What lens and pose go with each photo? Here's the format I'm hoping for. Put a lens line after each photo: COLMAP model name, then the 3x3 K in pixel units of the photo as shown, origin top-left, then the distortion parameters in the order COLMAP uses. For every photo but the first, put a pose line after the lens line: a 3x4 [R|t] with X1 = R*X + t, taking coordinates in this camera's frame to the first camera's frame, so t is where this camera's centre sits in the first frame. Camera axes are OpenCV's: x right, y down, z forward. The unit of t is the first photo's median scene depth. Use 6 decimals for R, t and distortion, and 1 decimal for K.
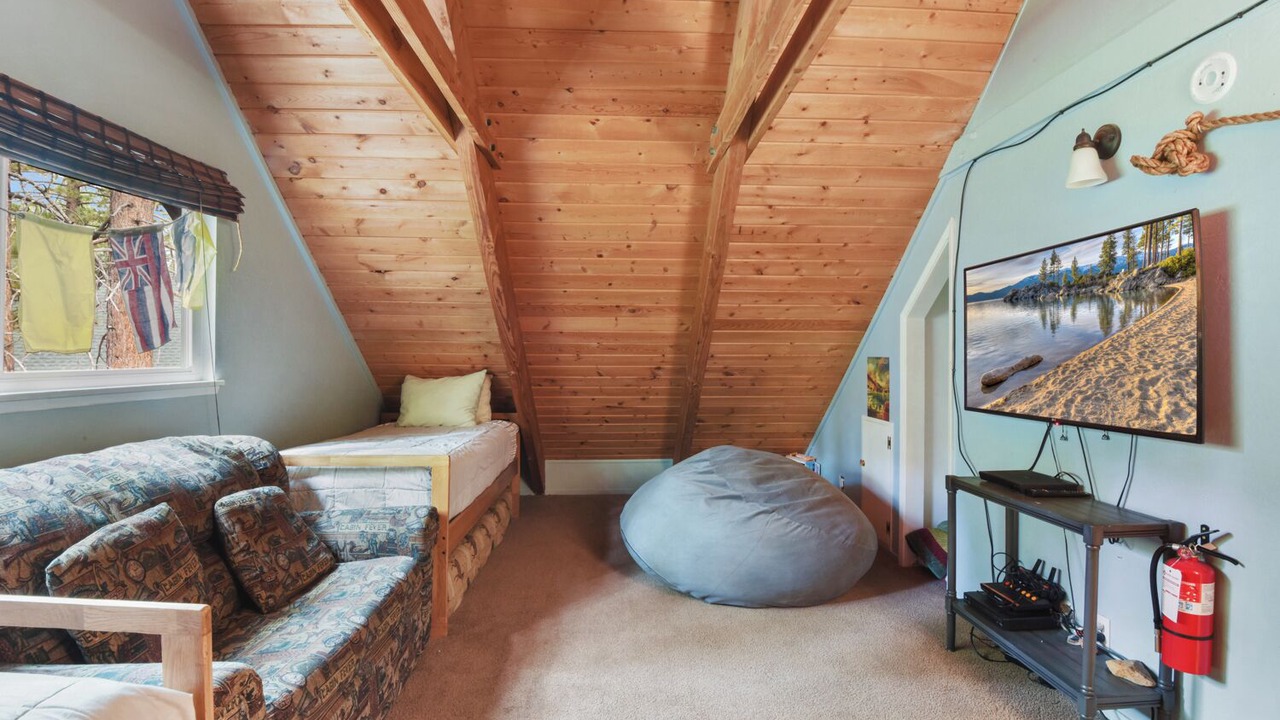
lens RADIAL K [[605.2, 0, 643.3], [0, 605.2, 355.7], [0, 0, 1]] dist [-0.006224, -0.002215]
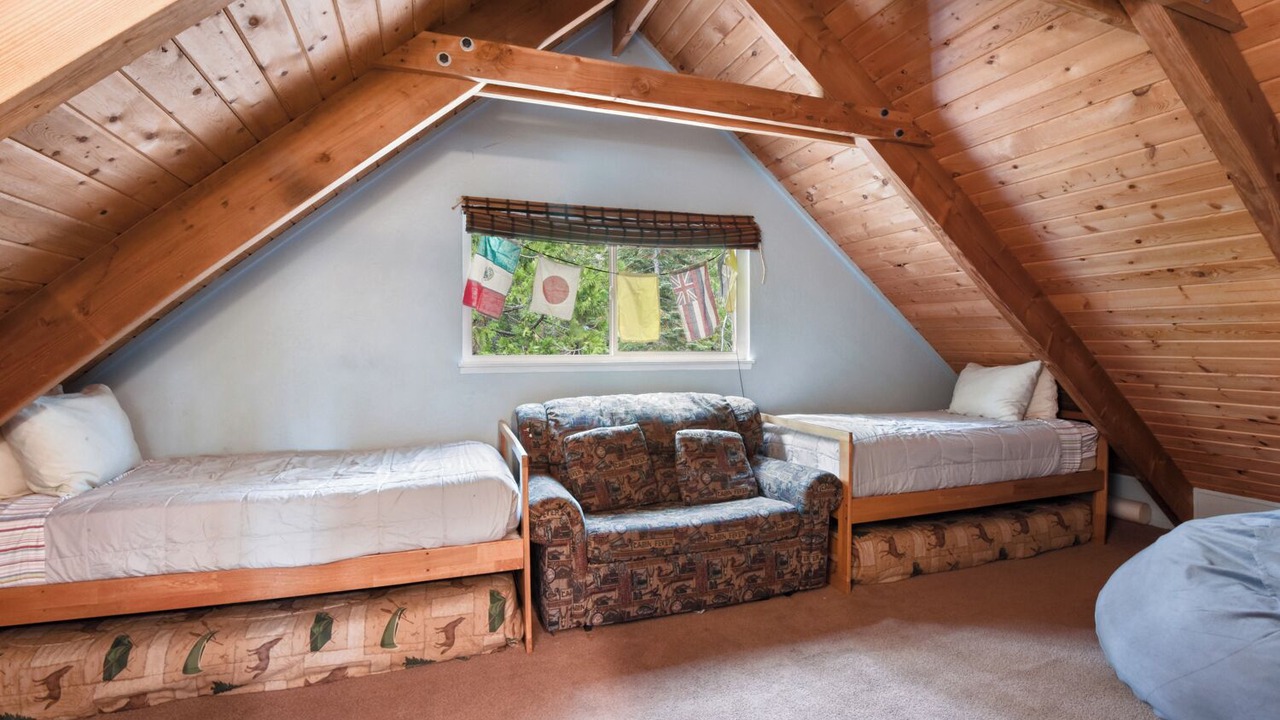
lens RADIAL K [[605.2, 0, 643.5], [0, 605.2, 362.1], [0, 0, 1]] dist [-0.006224, -0.002215]
pose [[0.298098, 0.024326, -0.954225, 0.686179], [0.000975, 0.999667, 0.025789, 0.008678], [0.954535, -0.008618, 0.297975, 0.344458]]
